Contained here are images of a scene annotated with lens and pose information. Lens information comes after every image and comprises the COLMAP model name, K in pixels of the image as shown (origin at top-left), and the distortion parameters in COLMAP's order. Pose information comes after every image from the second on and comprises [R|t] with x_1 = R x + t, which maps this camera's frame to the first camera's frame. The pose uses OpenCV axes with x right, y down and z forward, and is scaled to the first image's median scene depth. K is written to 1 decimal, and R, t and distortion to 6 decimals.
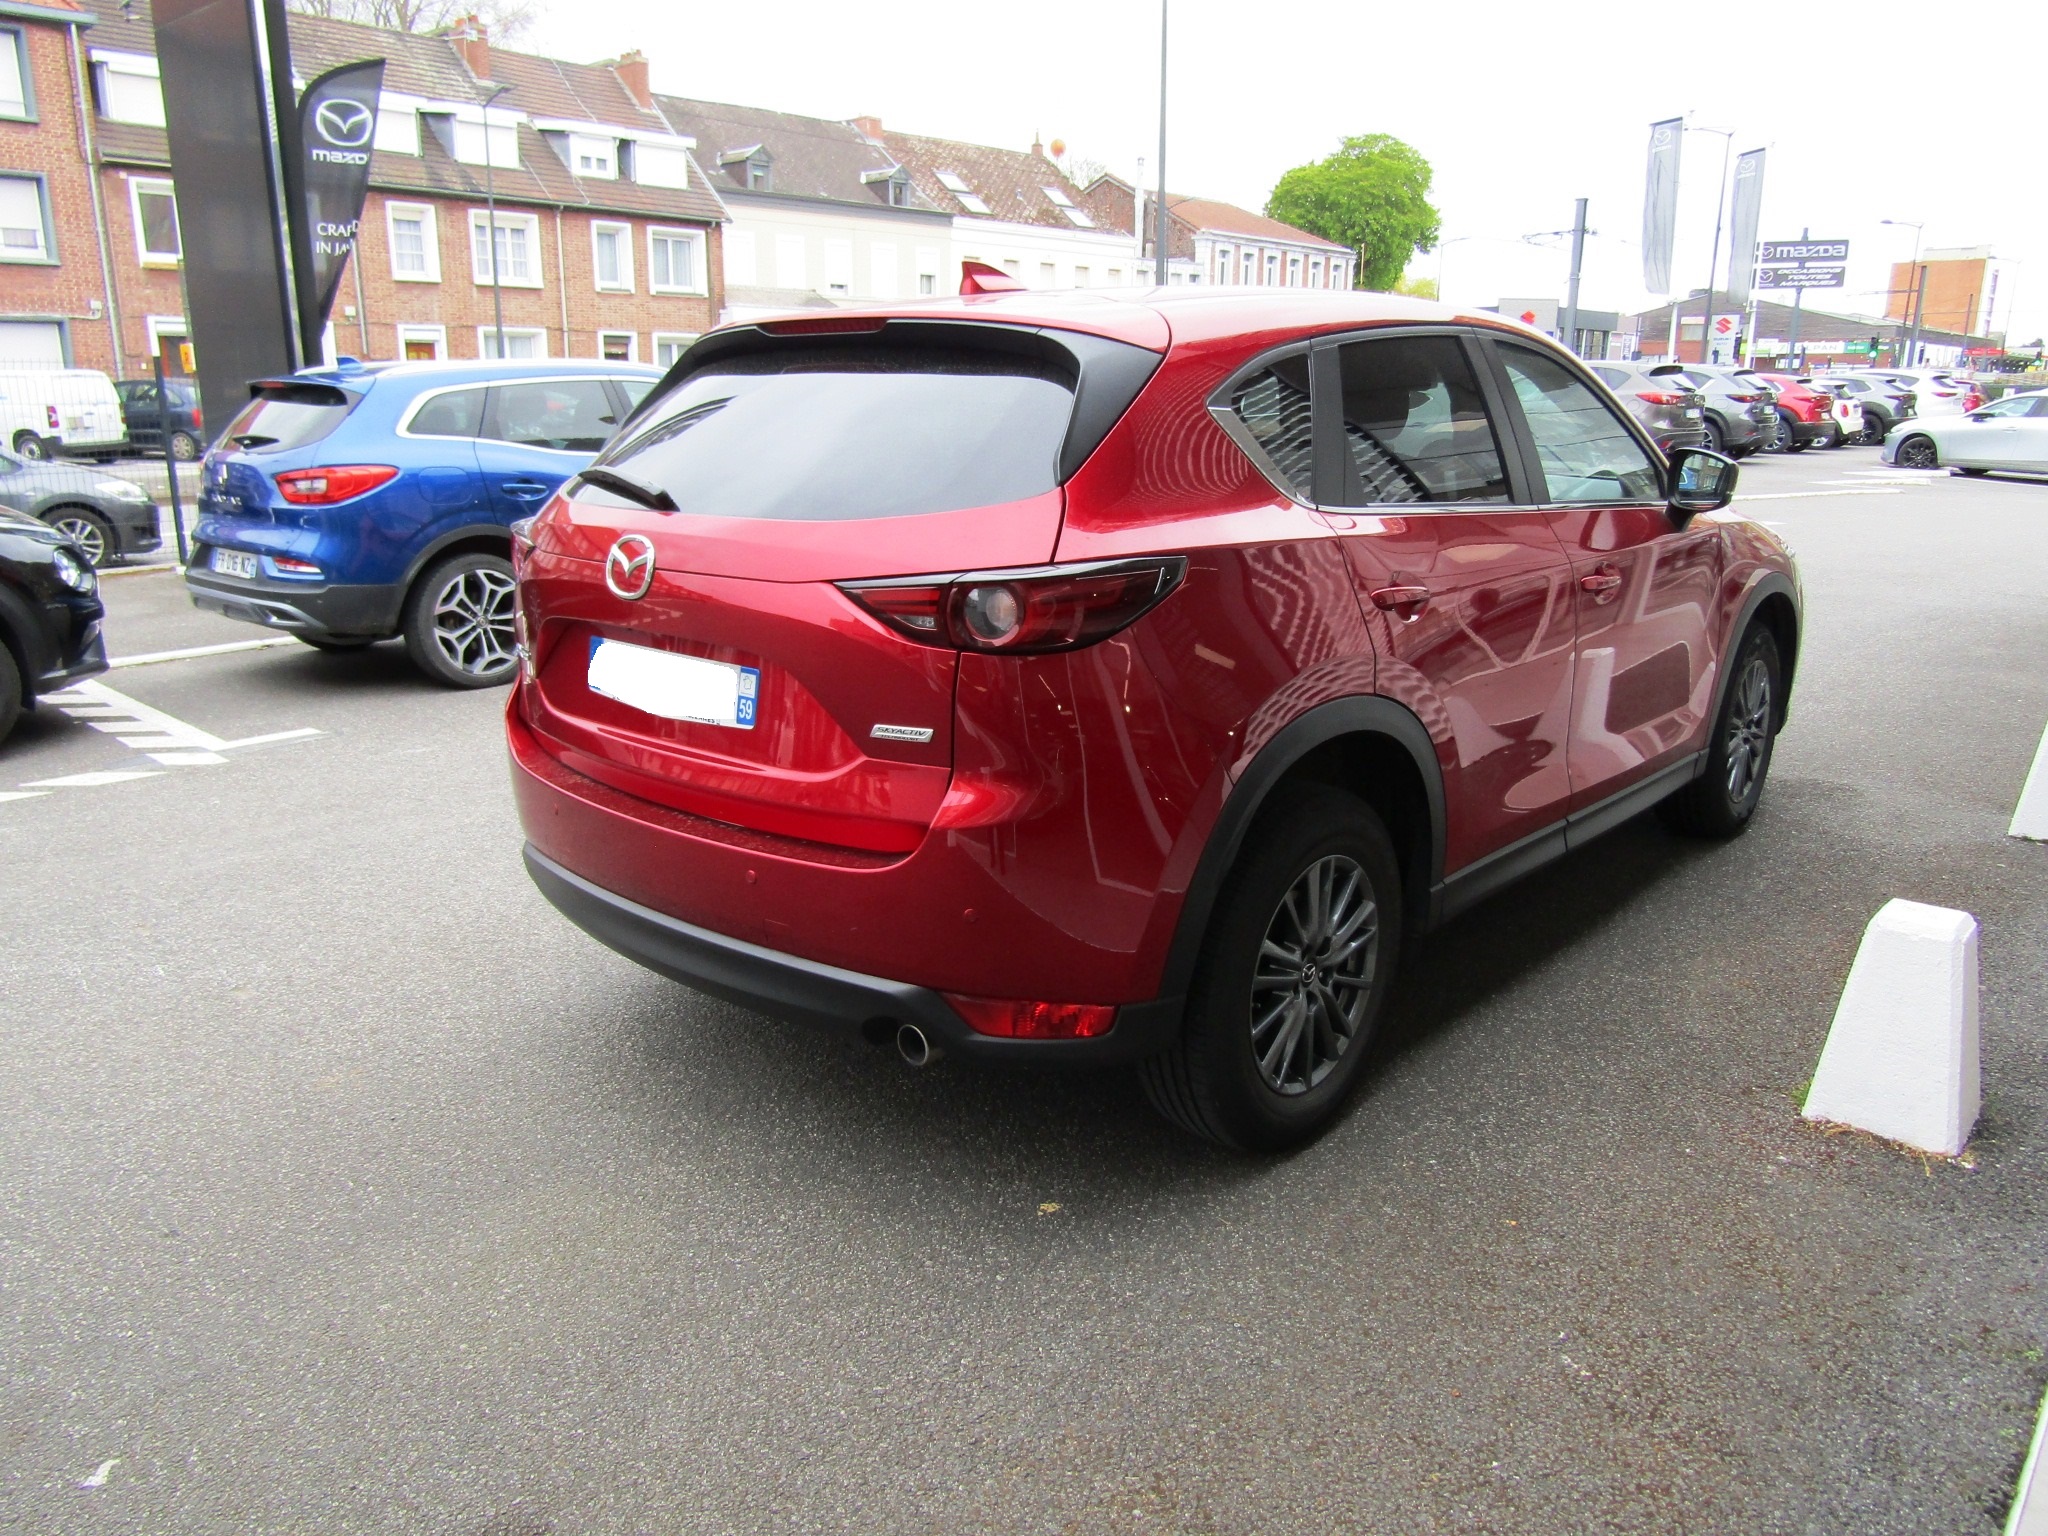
lens RADIAL K [[1453.4, 0, 1021.5], [0, 1453.4, 767.8], [0, 0, 1]] dist [-0.007763, 0.003841]
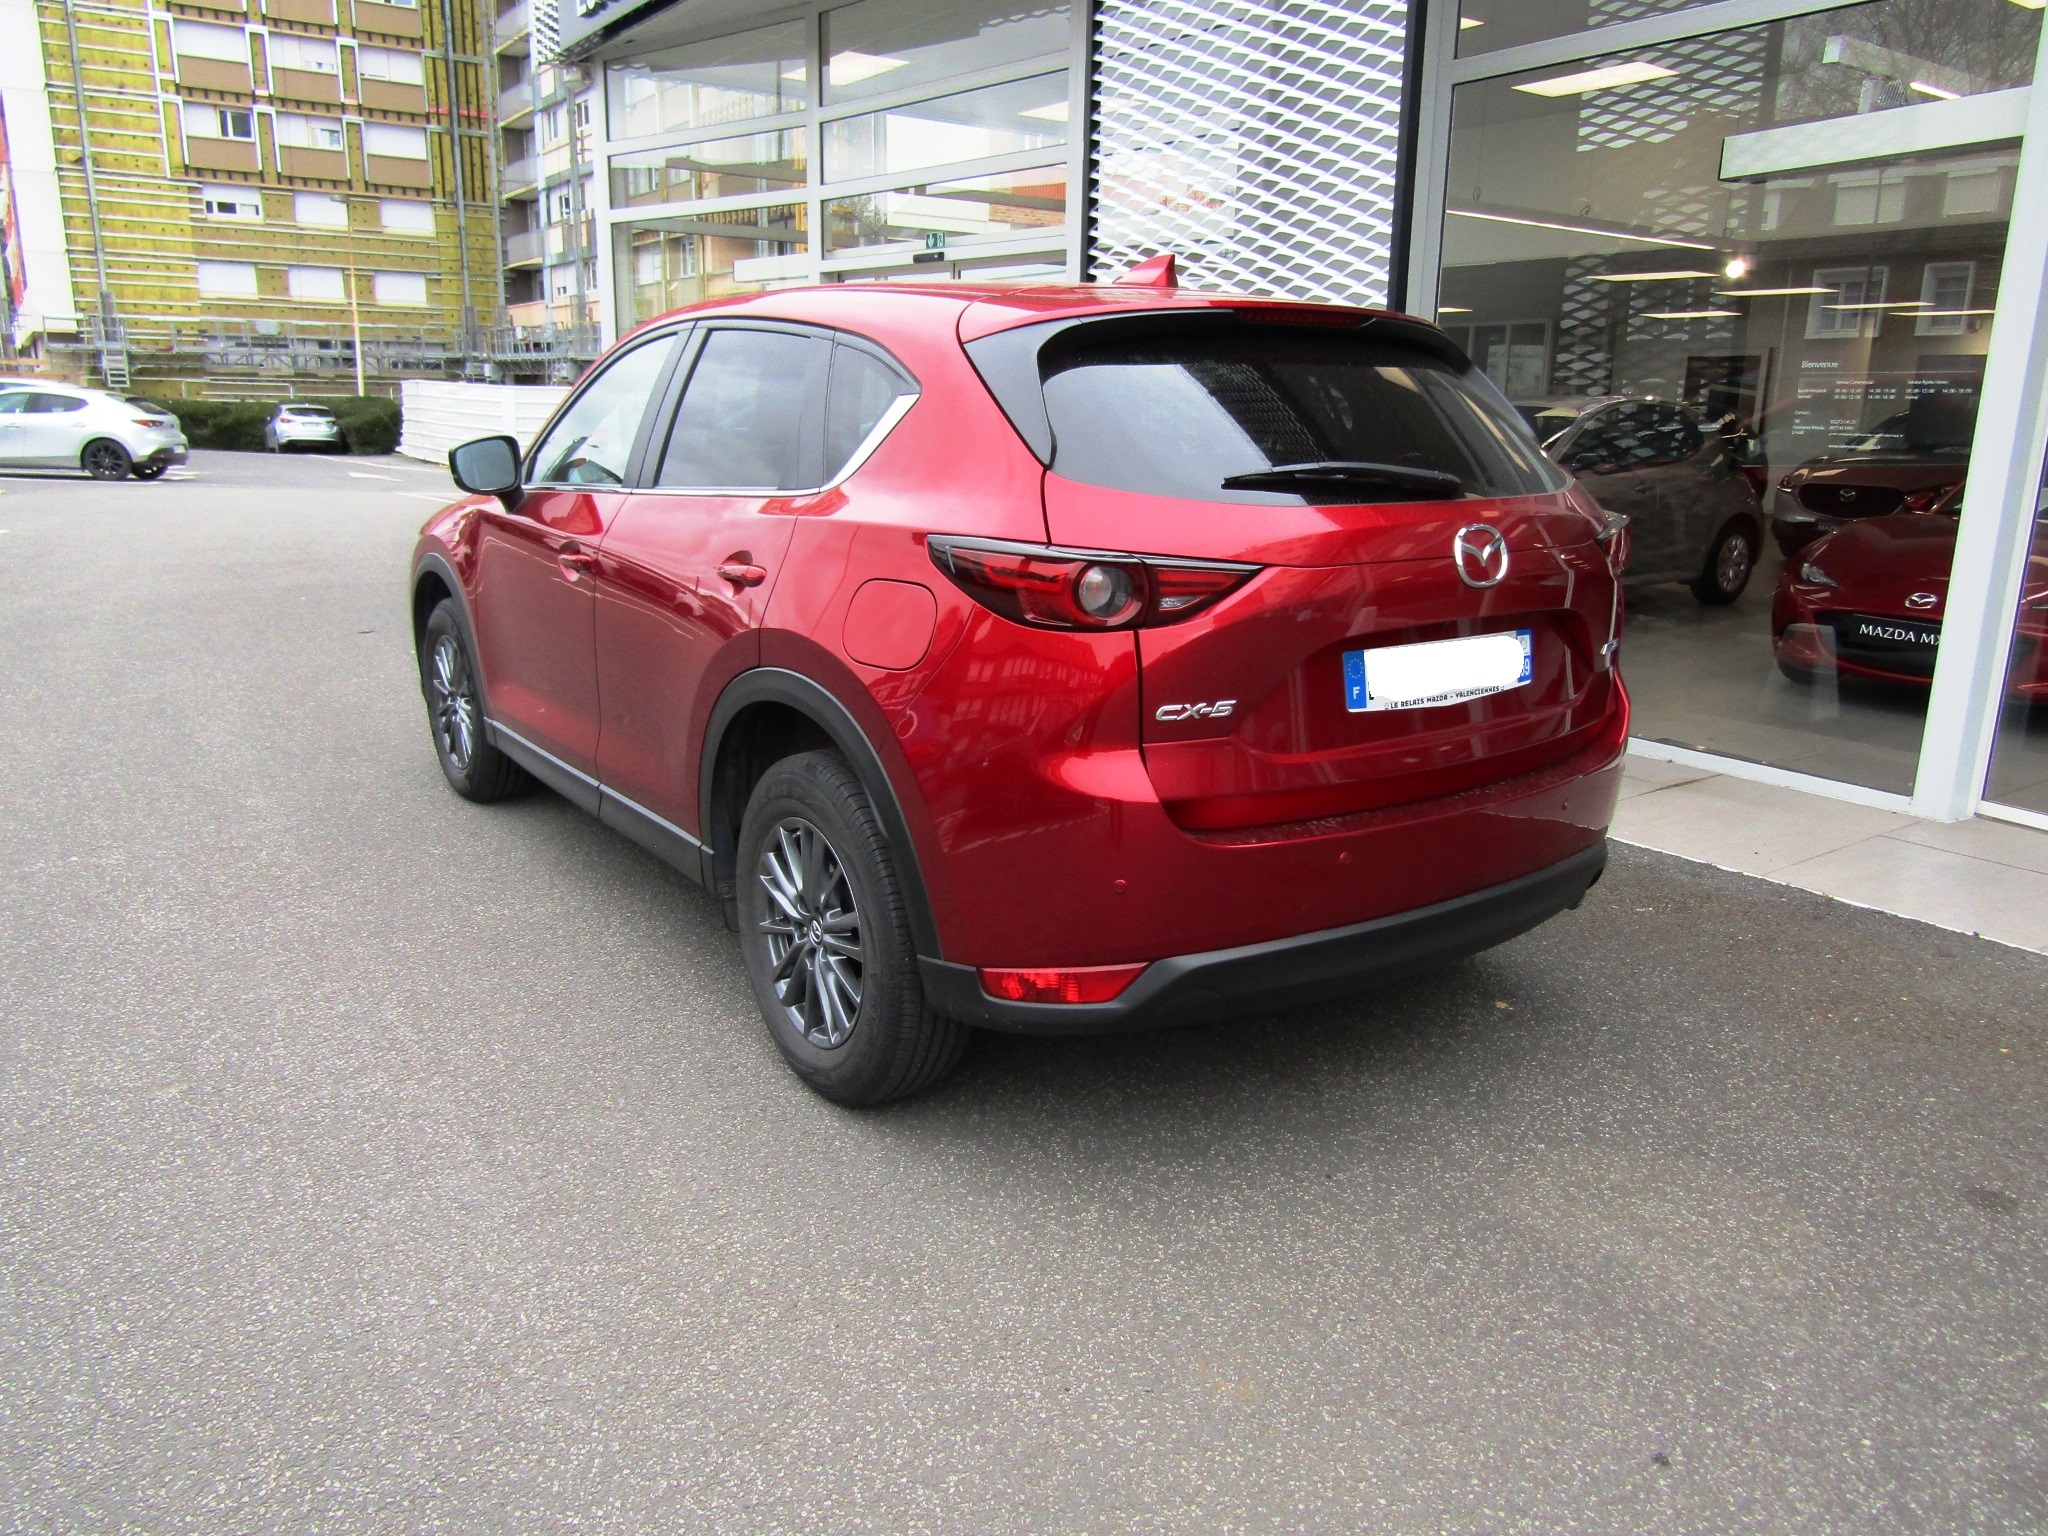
lens RADIAL K [[1453.4, 0, 1021.7], [0, 1453.4, 761.0], [0, 0, 1]] dist [-0.007763, 0.003841]
pose [[0.205446, -0.222373, 0.953070, -1.271186], [0.229500, 0.957635, 0.173967, -0.239317], [-0.951379, 0.182989, 0.247777, 1.036023]]
